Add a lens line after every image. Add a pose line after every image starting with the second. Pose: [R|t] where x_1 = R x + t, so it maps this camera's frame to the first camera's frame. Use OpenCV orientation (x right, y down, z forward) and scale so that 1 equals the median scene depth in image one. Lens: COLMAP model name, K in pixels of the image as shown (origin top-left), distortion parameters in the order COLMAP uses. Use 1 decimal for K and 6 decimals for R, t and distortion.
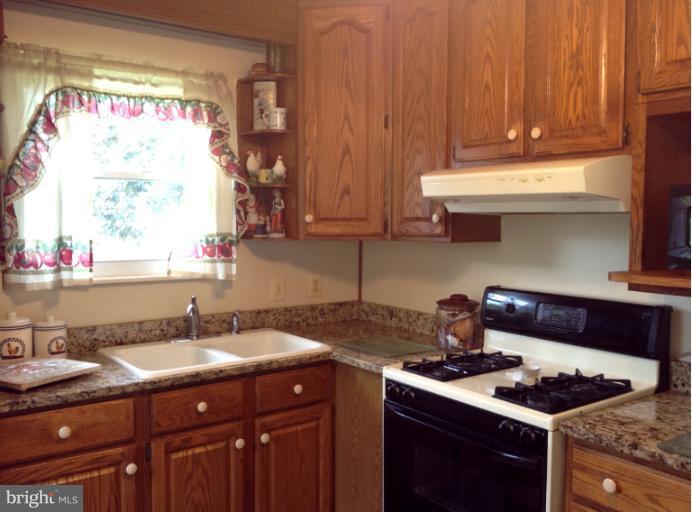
lens RADIAL K [[643.7, 0, 343.0], [0, 643.7, 256.9], [0, 0, 1]] dist [0.139583, -0.272468]
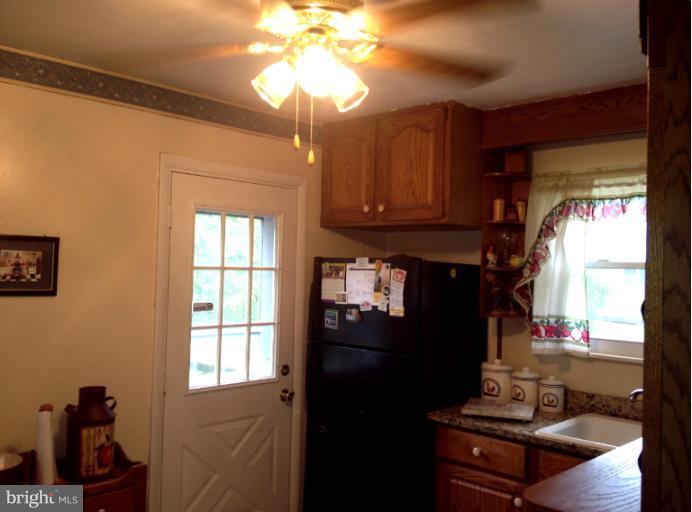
lens RADIAL K [[643.7, 0, 343.0], [0, 643.7, 256.9], [0, 0, 1]] dist [0.139583, -0.272468]
pose [[0.180178, -0.015741, -0.983508, 0.747913], [-0.085796, 0.995810, -0.031655, -0.067859], [0.979885, 0.090085, 0.178072, 0.344634]]
